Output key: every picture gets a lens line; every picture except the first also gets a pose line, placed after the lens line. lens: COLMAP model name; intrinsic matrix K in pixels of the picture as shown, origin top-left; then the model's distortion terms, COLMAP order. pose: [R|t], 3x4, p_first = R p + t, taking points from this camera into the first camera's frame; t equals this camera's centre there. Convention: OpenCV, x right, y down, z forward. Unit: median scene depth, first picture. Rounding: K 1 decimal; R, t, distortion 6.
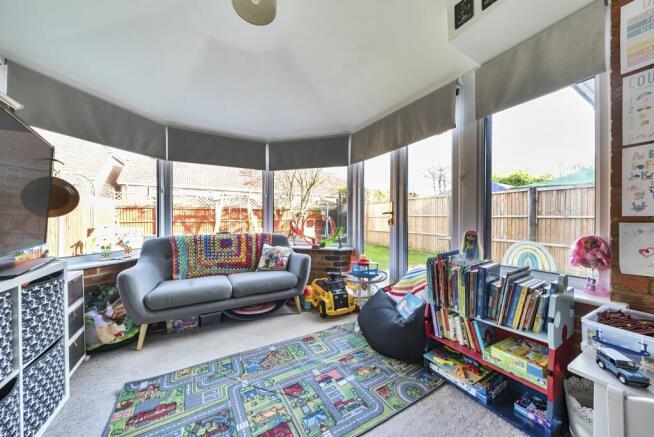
lens RADIAL K [[229.1, 0, 327.4], [0, 229.1, 220.5], [0, 0, 1]] dist [-0.005649, 0.000459]
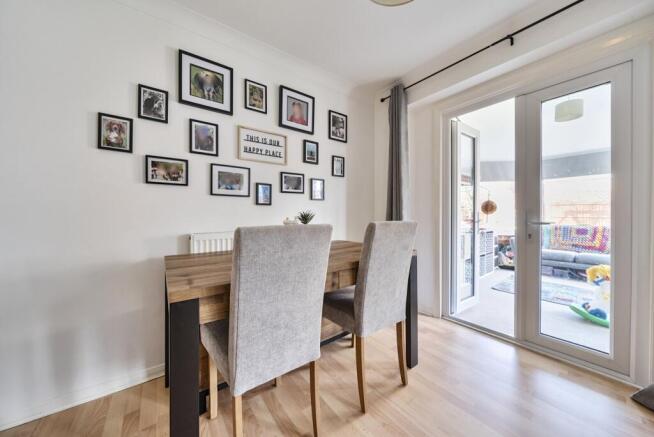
lens RADIAL K [[229.1, 0, 326.1], [0, 229.1, 215.7], [0, 0, 1]] dist [-0.005649, 0.000459]
pose [[0.124126, 0.006690, -0.992244, 1.029184], [-0.003479, 0.999974, 0.006307, -0.008606], [0.992260, 0.002669, 0.124146, -1.030717]]
